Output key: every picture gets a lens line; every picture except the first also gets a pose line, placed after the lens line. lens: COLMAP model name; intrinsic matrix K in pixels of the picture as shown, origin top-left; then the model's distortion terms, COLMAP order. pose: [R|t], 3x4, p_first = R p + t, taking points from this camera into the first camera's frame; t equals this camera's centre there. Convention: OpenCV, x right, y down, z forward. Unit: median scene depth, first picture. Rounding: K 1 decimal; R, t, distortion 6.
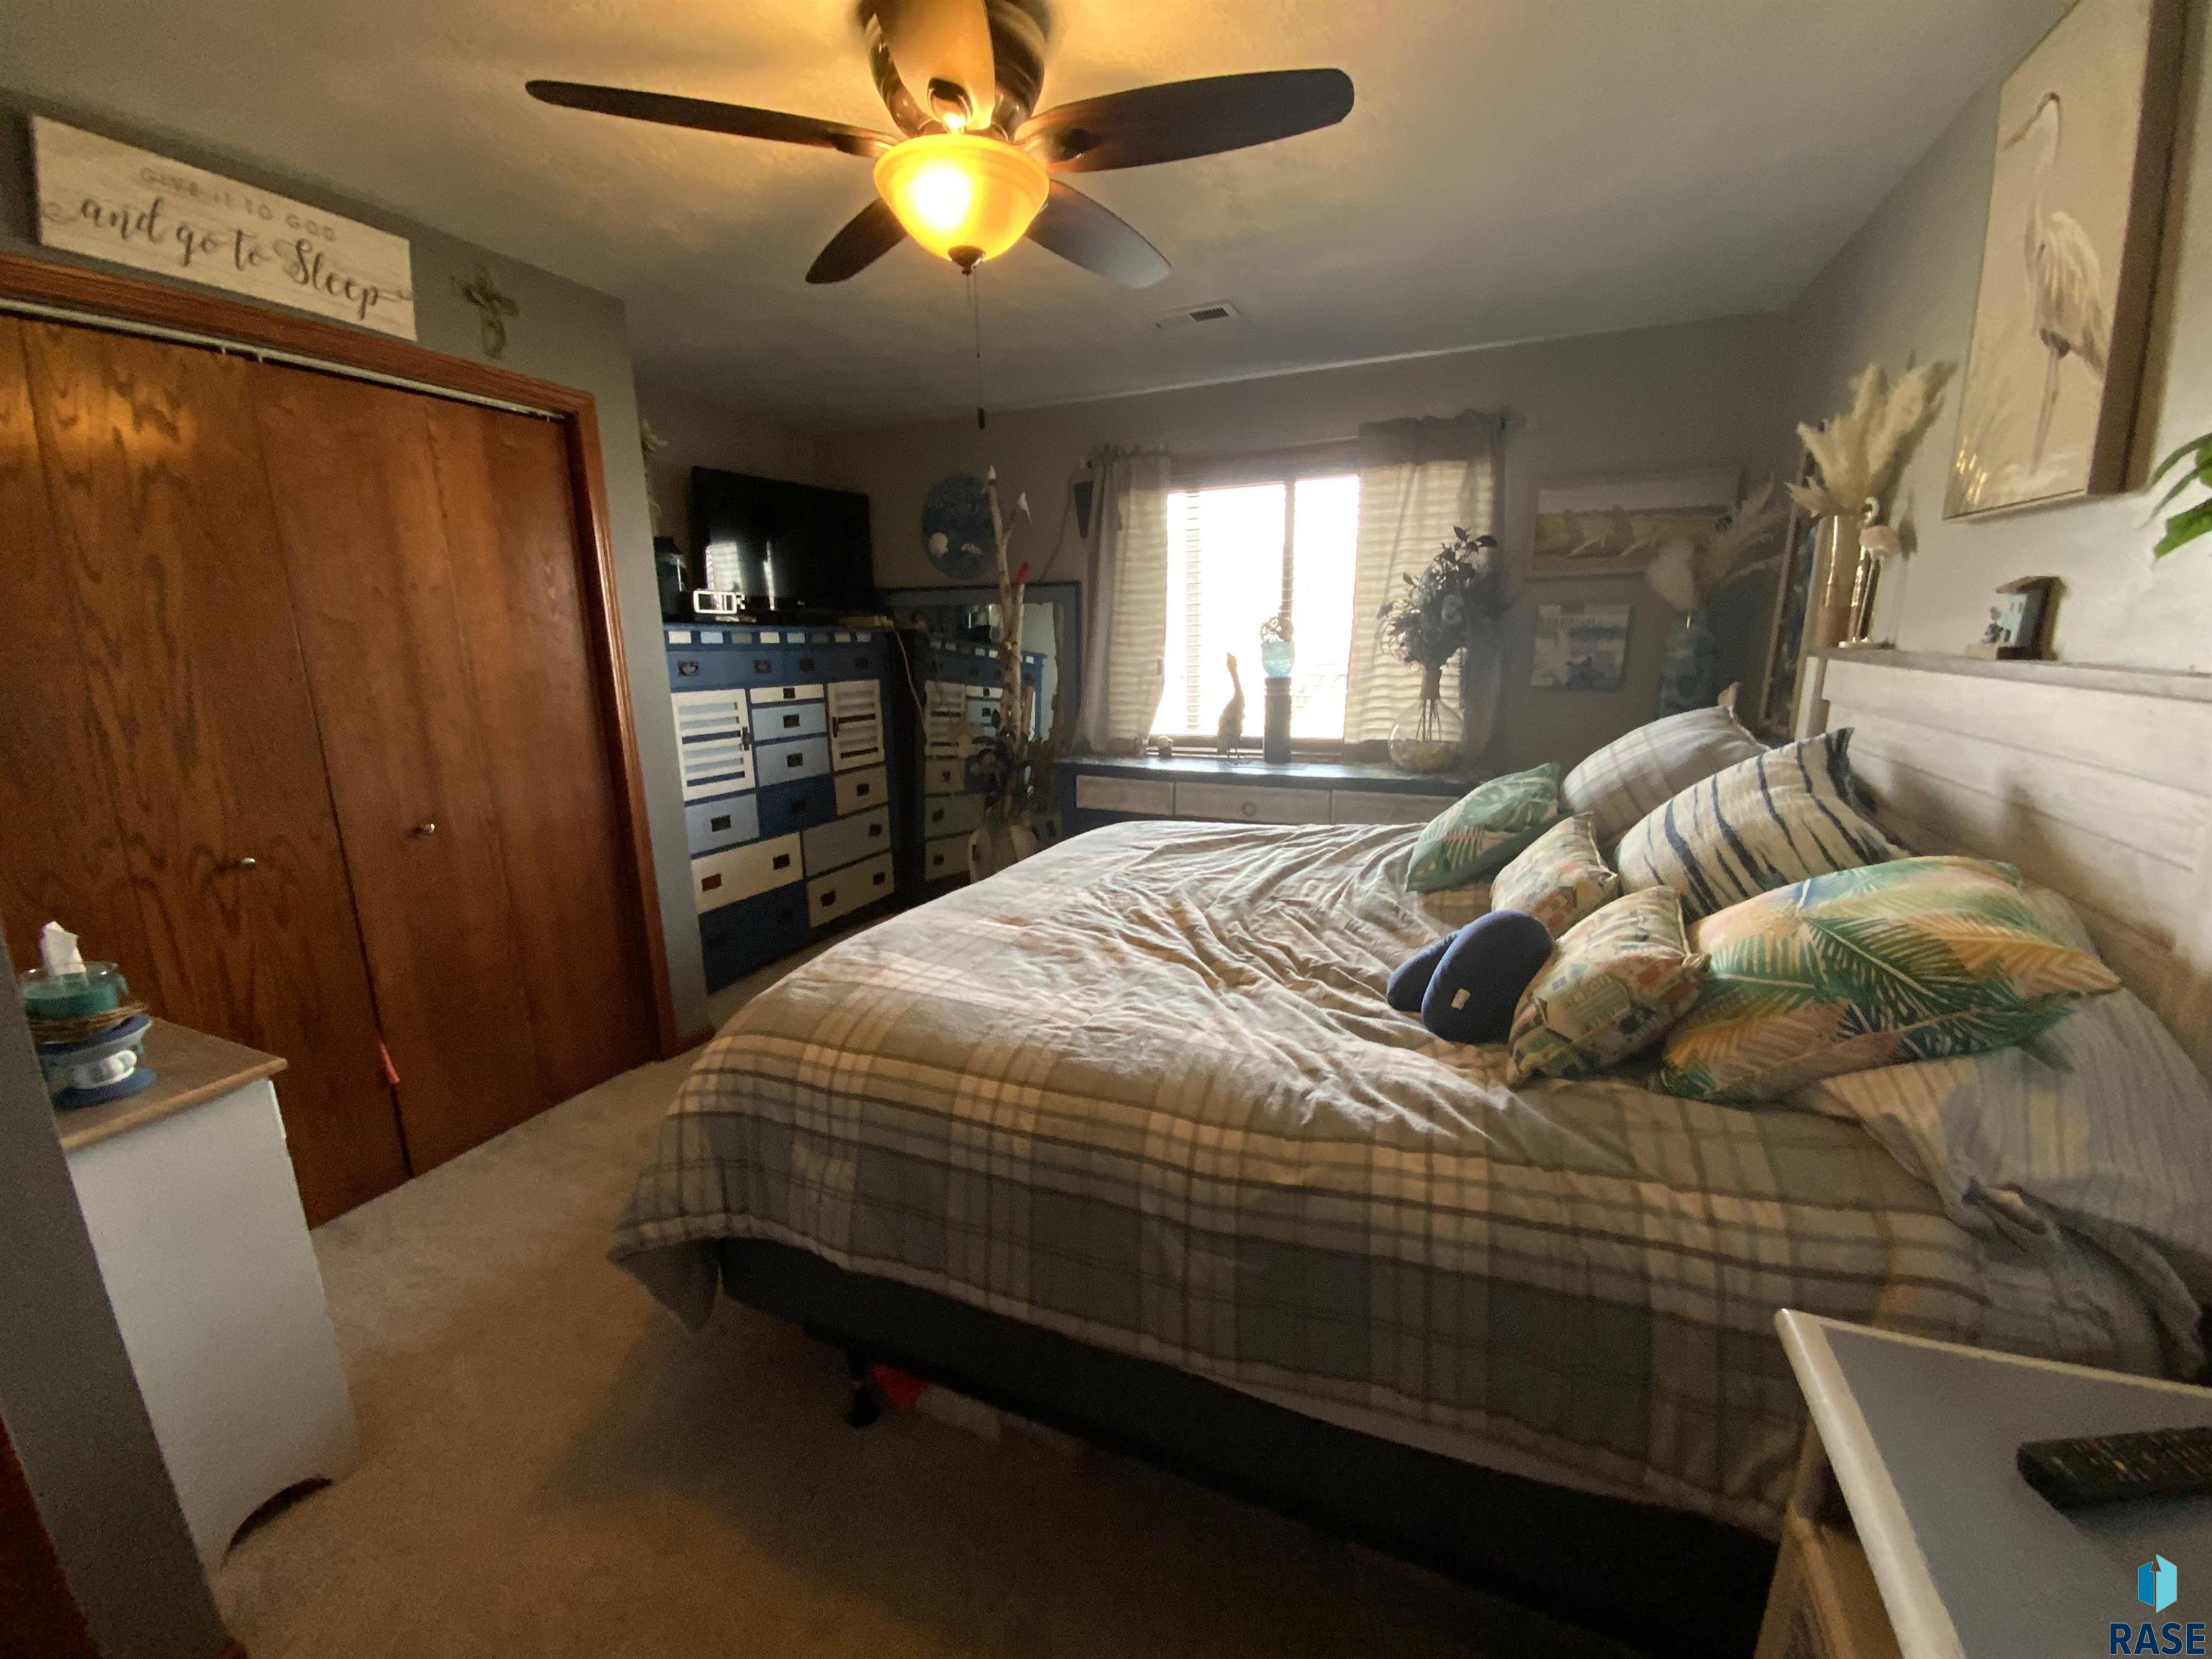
lens RADIAL K [[891.0, 0, 1114.3], [0, 891.0, 831.9], [0, 0, 1]] dist [0.021441, -0.020380]
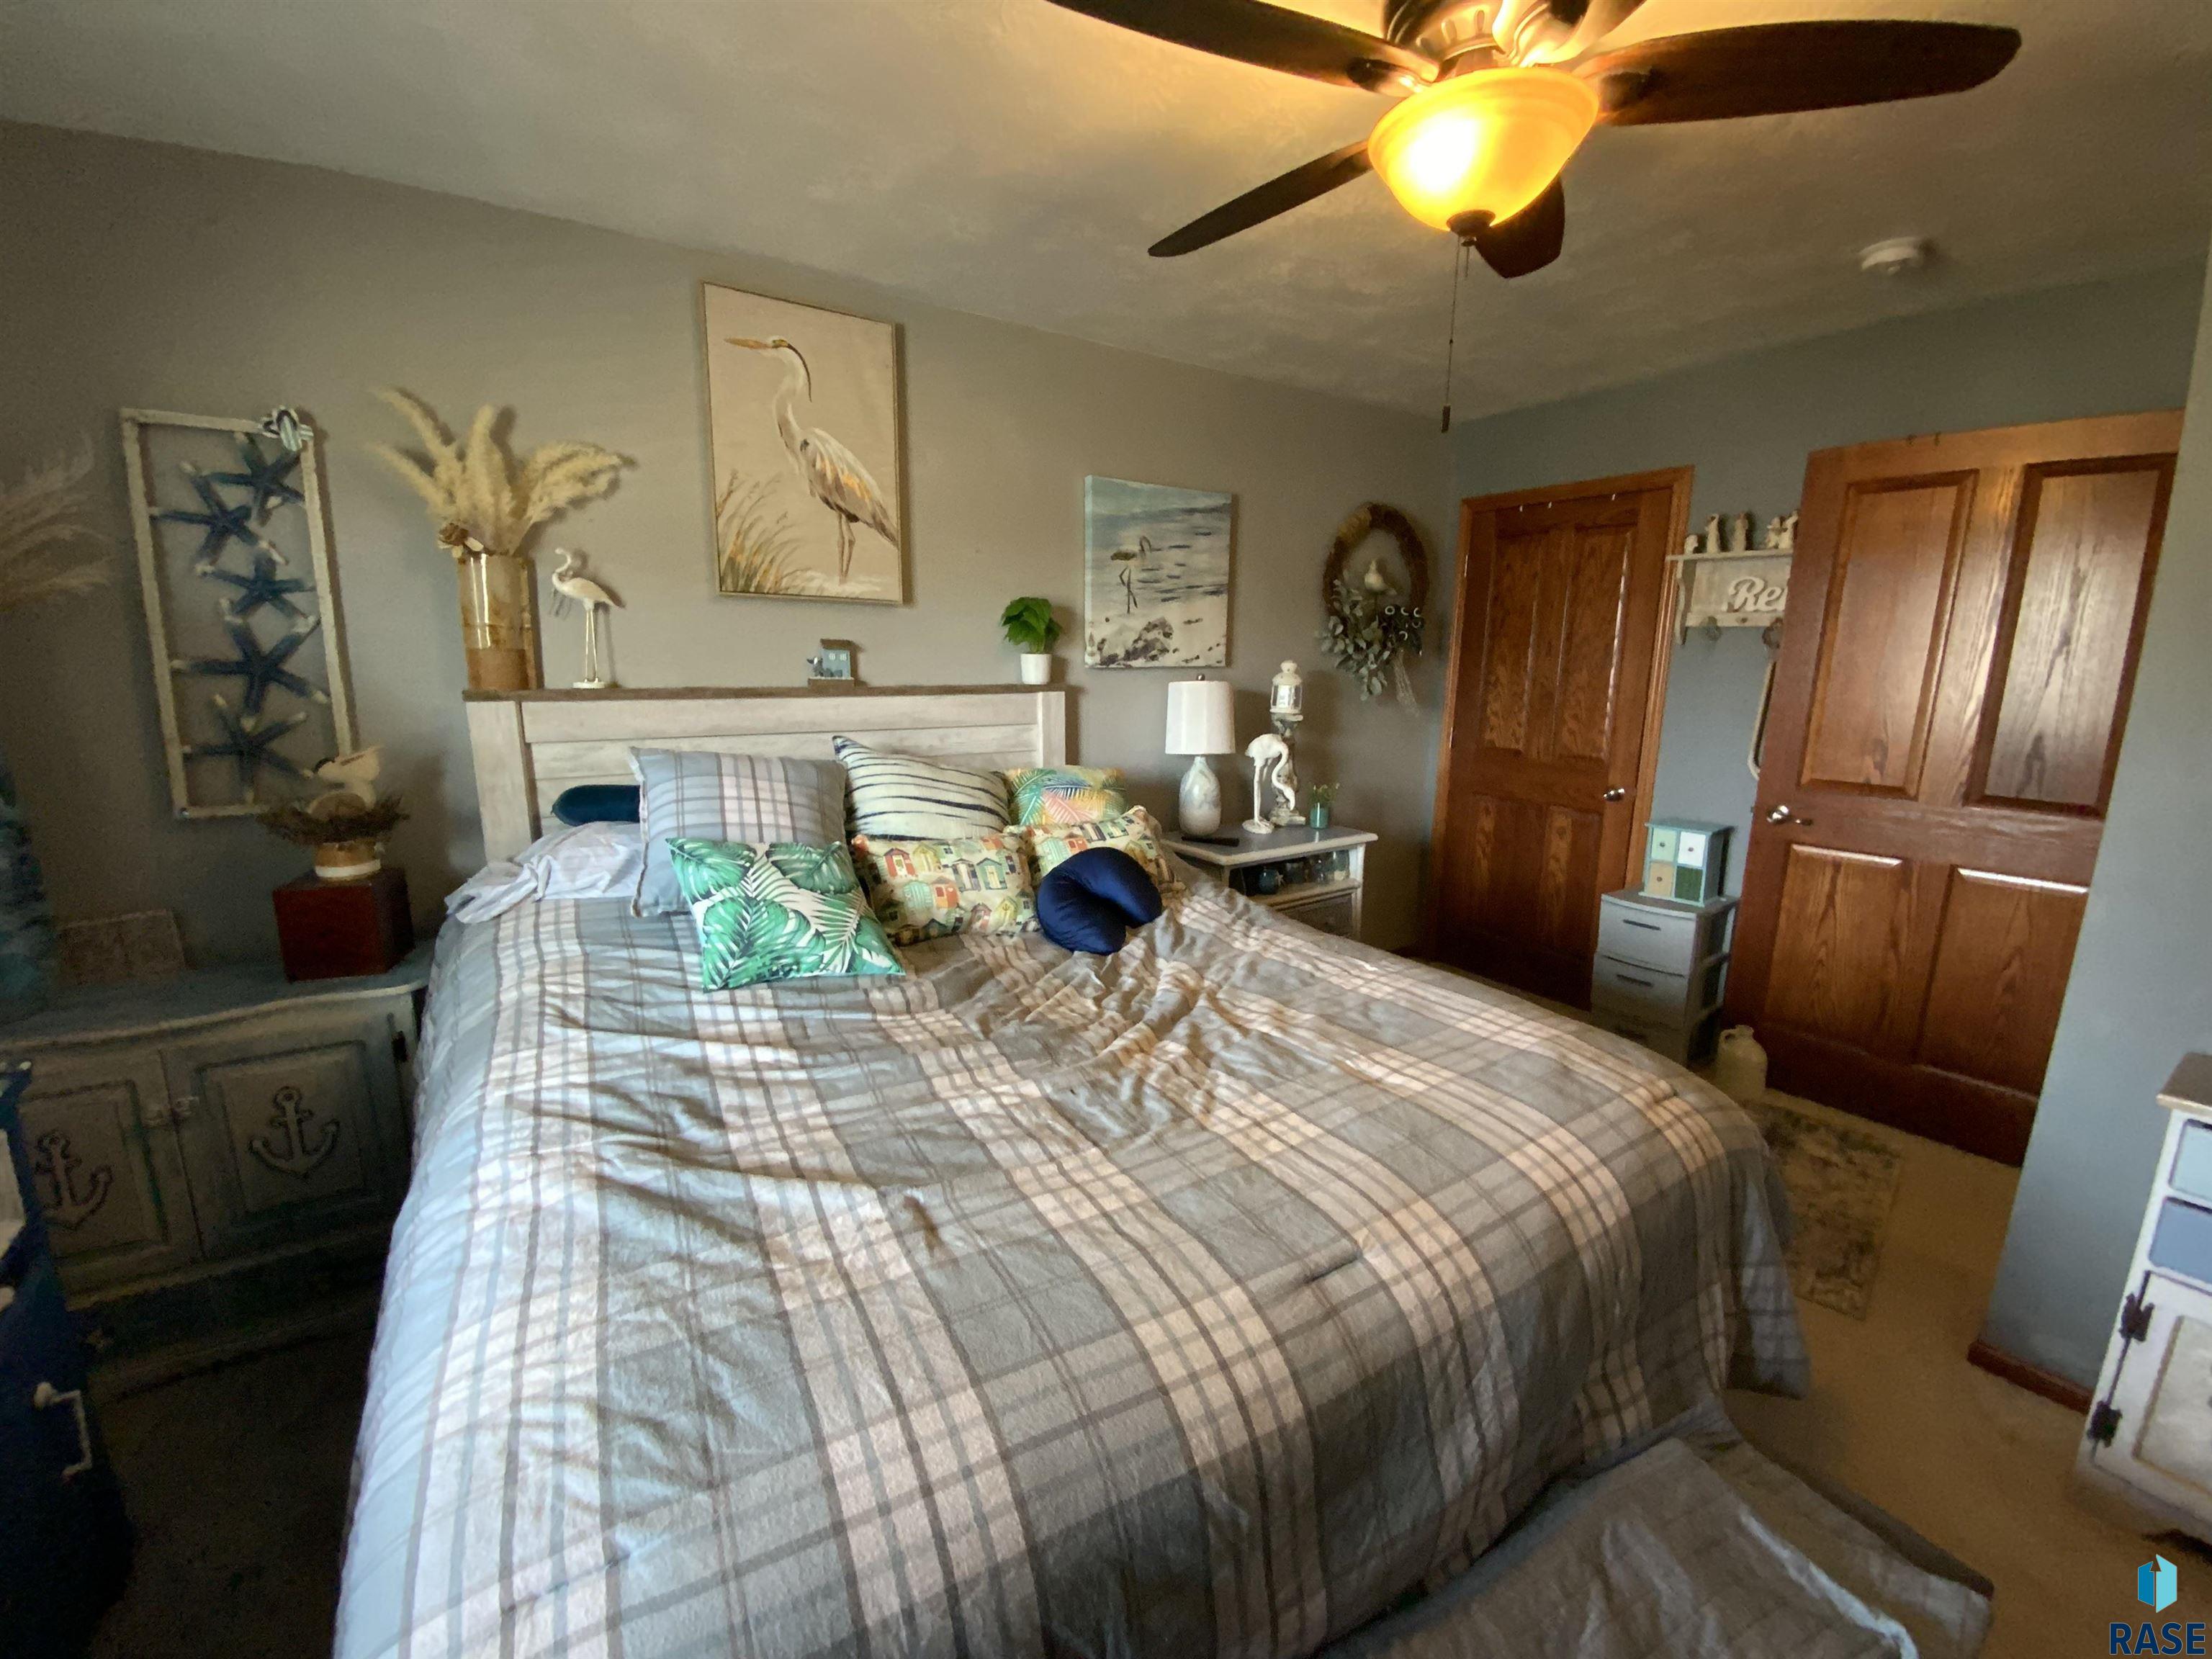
lens RADIAL K [[891.0, 0, 1114.3], [0, 891.0, 831.9], [0, 0, 1]] dist [0.021441, -0.020380]
pose [[-0.845973, -0.095612, 0.524584, -0.310602], [0.113036, 0.929278, 0.351661, -0.373563], [-0.521107, 0.356793, -0.775336, 1.672134]]
